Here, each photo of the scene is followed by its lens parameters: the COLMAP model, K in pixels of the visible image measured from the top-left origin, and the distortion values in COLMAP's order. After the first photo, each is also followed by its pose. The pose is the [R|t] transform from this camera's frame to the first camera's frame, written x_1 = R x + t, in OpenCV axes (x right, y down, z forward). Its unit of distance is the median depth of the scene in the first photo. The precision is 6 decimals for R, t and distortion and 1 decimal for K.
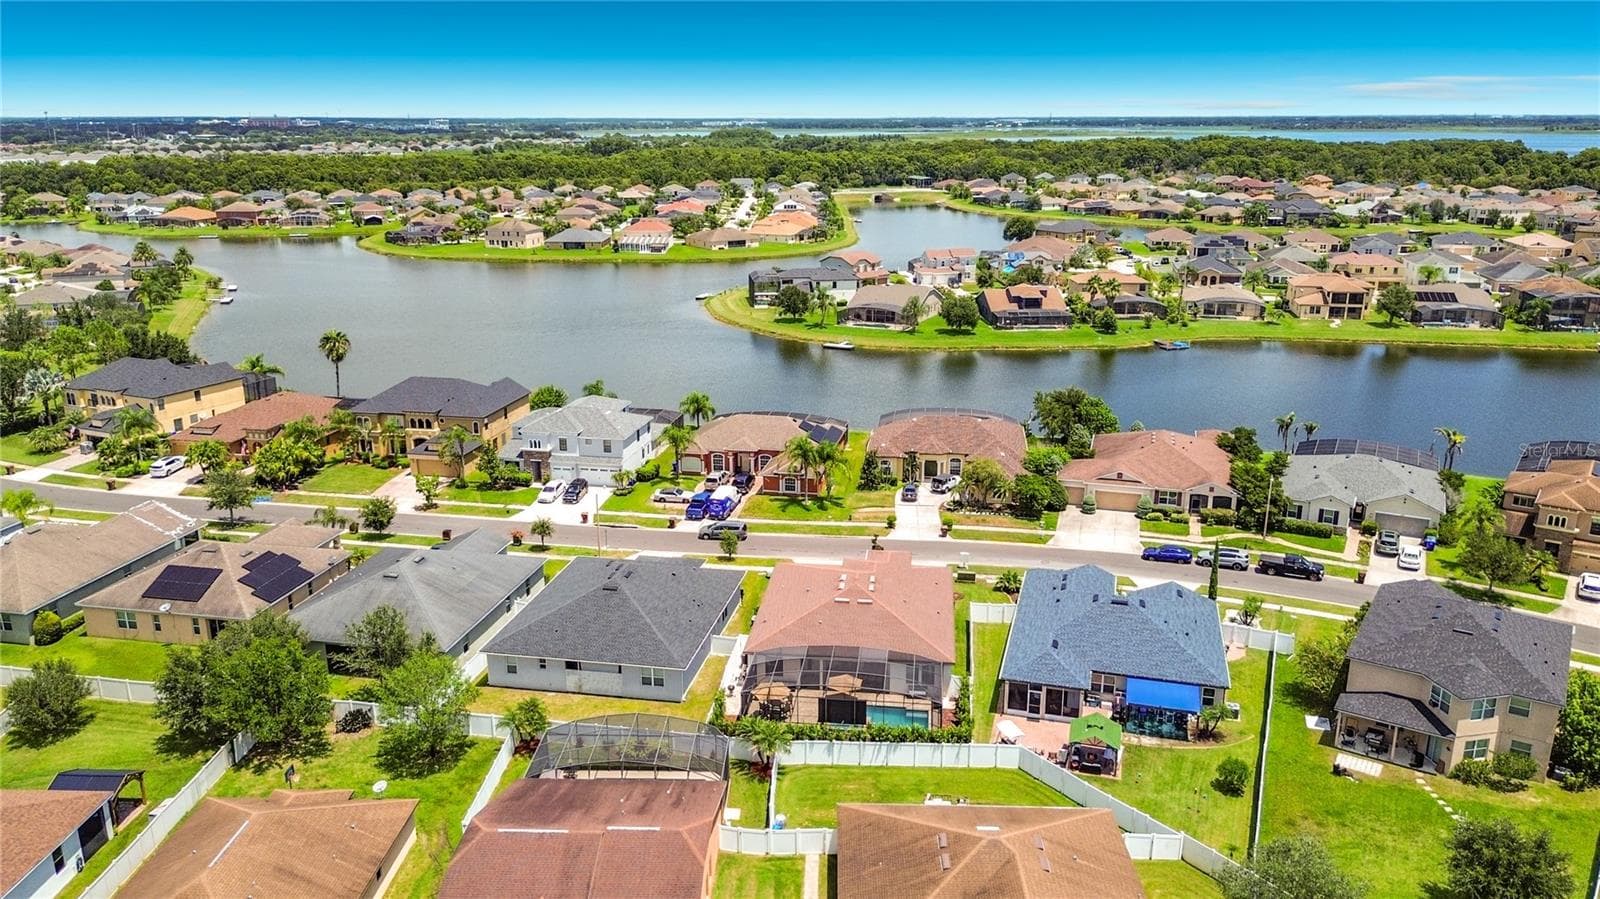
lens RADIAL K [[1144.5, 0, 798.6], [0, 1144.5, 449.6], [0, 0, 1]] dist [0.058994, -0.080245]
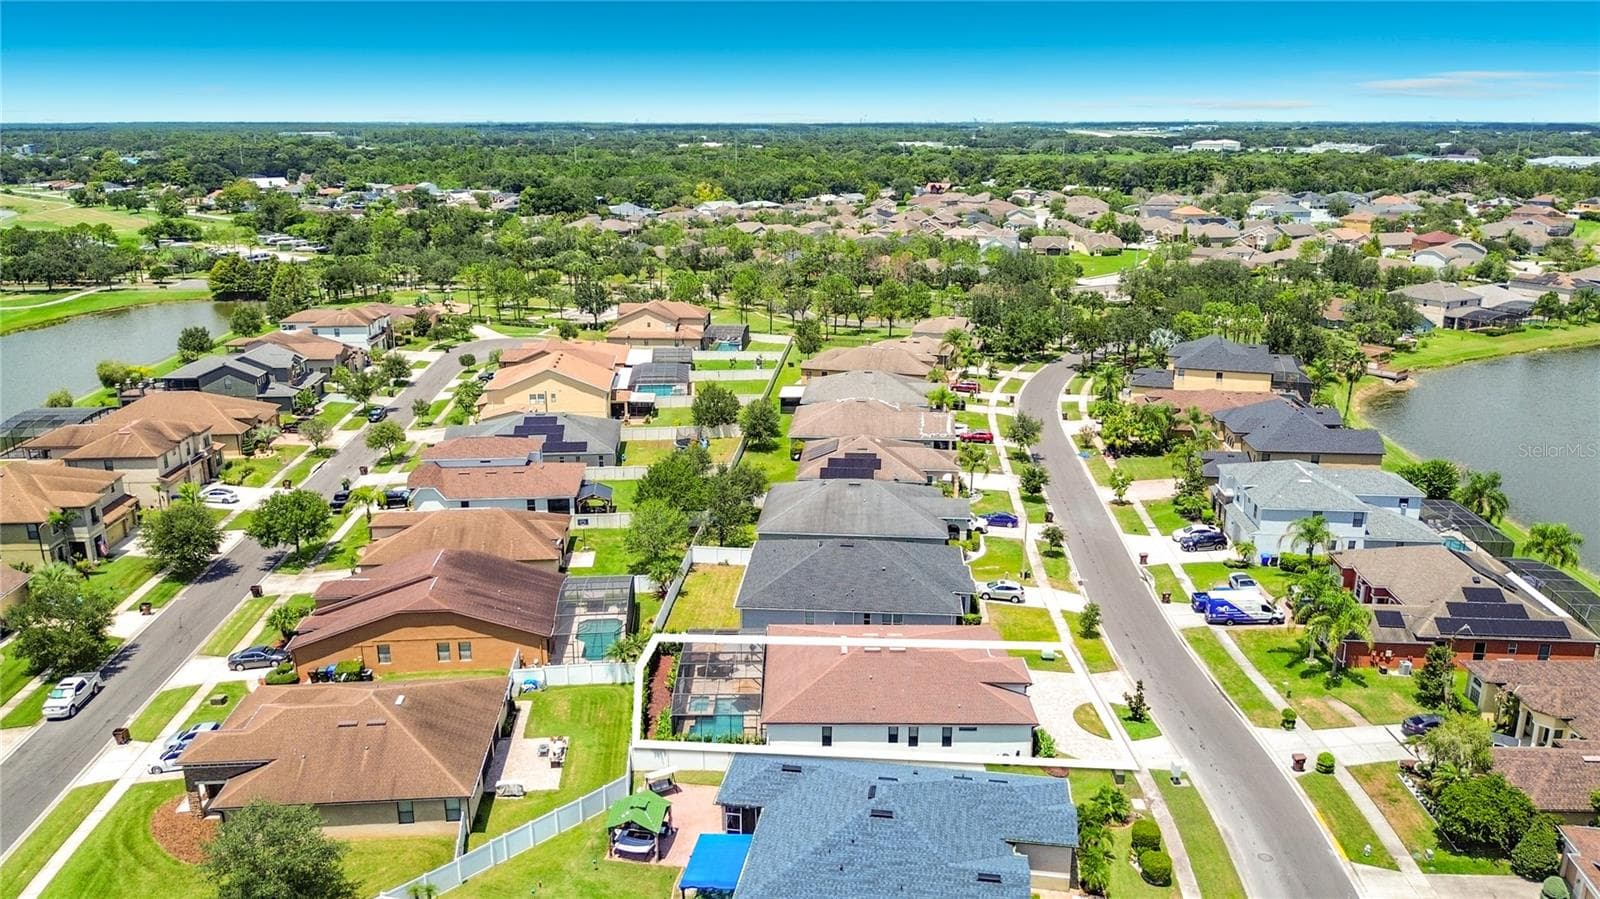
lens RADIAL K [[1144.5, 0, 819.3], [0, 1144.5, 476.4], [0, 0, 1]] dist [0.058994, -0.080245]
pose [[0.129396, 0.295020, -0.946689, 0.577222], [-0.276903, 0.927485, 0.251188, -0.147515], [0.952146, 0.229639, 0.201705, 0.484727]]
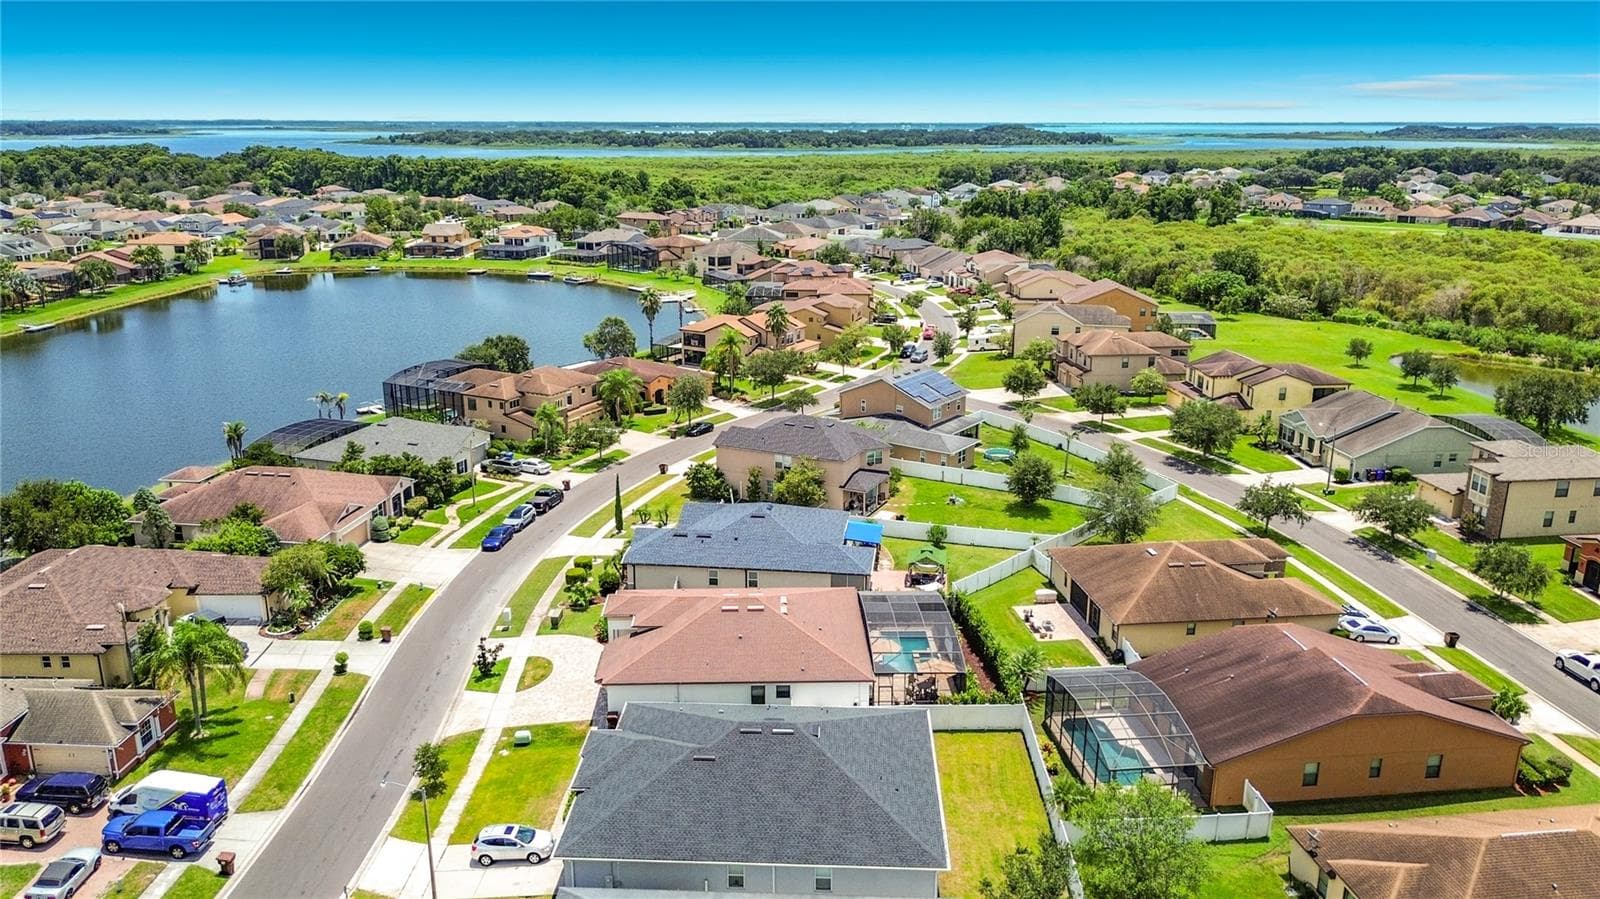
lens RADIAL K [[1144.5, 0, 789.2], [0, 1144.5, 458.2], [0, 0, 1]] dist [0.058994, -0.080245]
pose [[-0.138784, -0.276615, 0.950907, -0.510462], [0.275468, 0.911521, 0.305362, -0.164117], [-0.951239, 0.304324, -0.050306, 0.645075]]
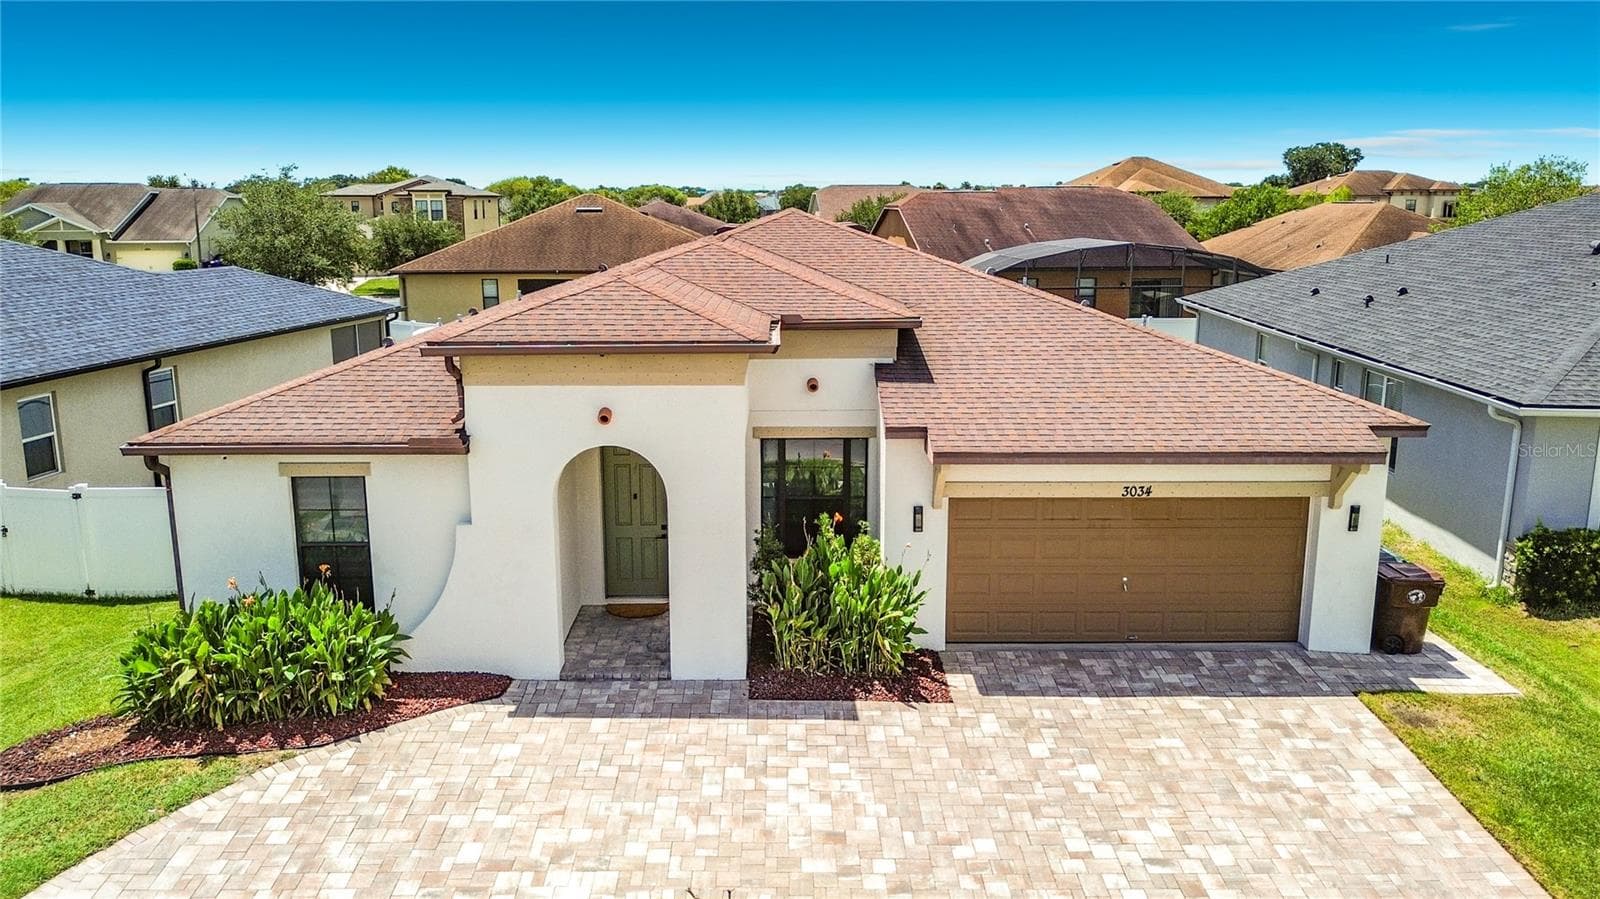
lens RADIAL K [[1175.6, 0, 792.9], [0, 1175.6, 443.8], [0, 0, 1]] dist [0.004264, -0.016125]
pose [[-0.991745, 0.025427, -0.125678, 0.055793], [-0.036091, 0.885164, 0.463878, 0.027581], [0.123041, 0.464585, -0.876939, 0.819967]]
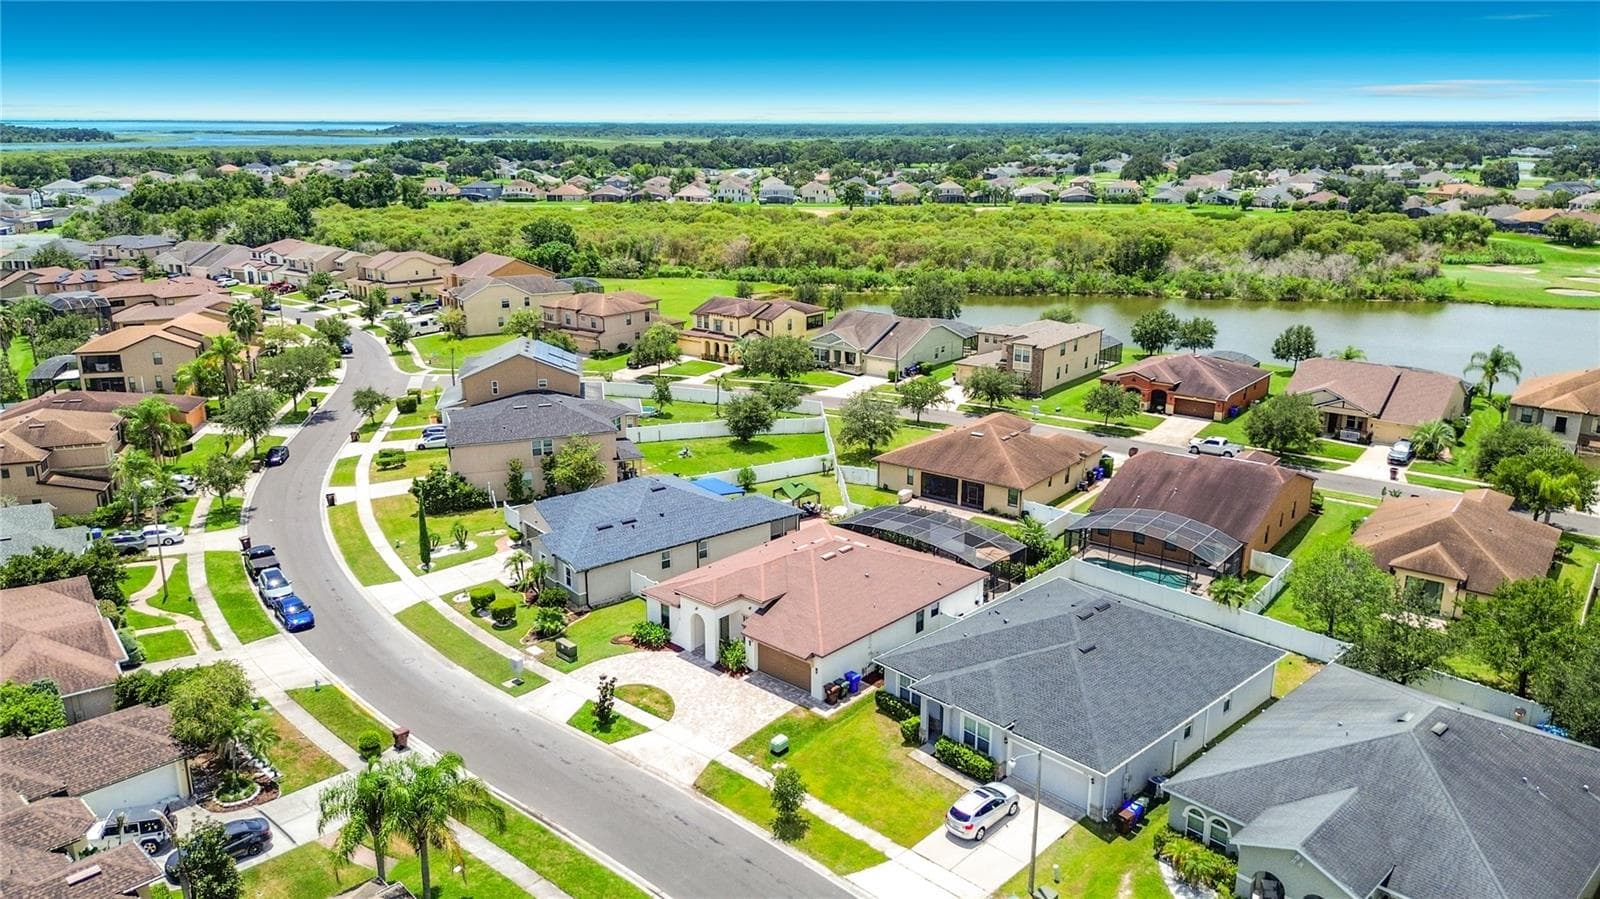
lens RADIAL K [[1144.5, 0, 797.0], [0, 1144.5, 450.6], [0, 0, 1]] dist [0.058994, -0.080245]
pose [[-0.811312, -0.161598, 0.561835, -0.266000], [0.160516, 0.862527, 0.479876, -0.239071], [-0.562146, 0.479513, -0.673839, 1.026839]]
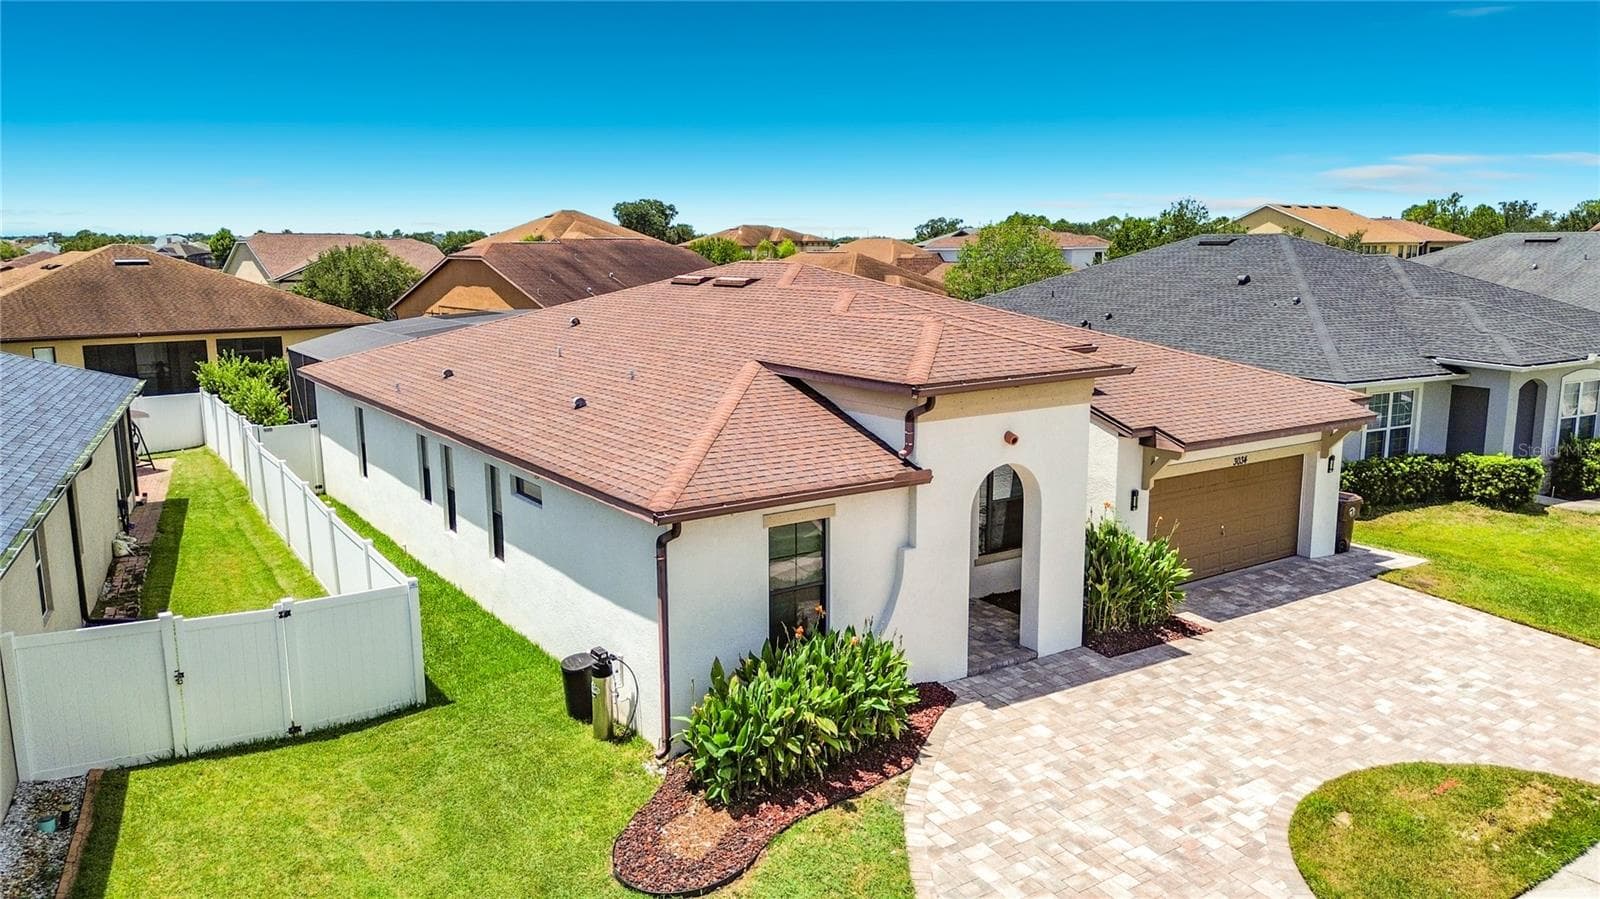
lens RADIAL K [[1144.5, 0, 787.3], [0, 1144.5, 451.1], [0, 0, 1]] dist [0.058994, -0.080245]
pose [[-0.757782, 0.115889, -0.642133, 0.148578], [-0.177199, 0.910569, 0.373448, 0.035033], [0.627986, 0.396778, -0.669478, 0.792223]]
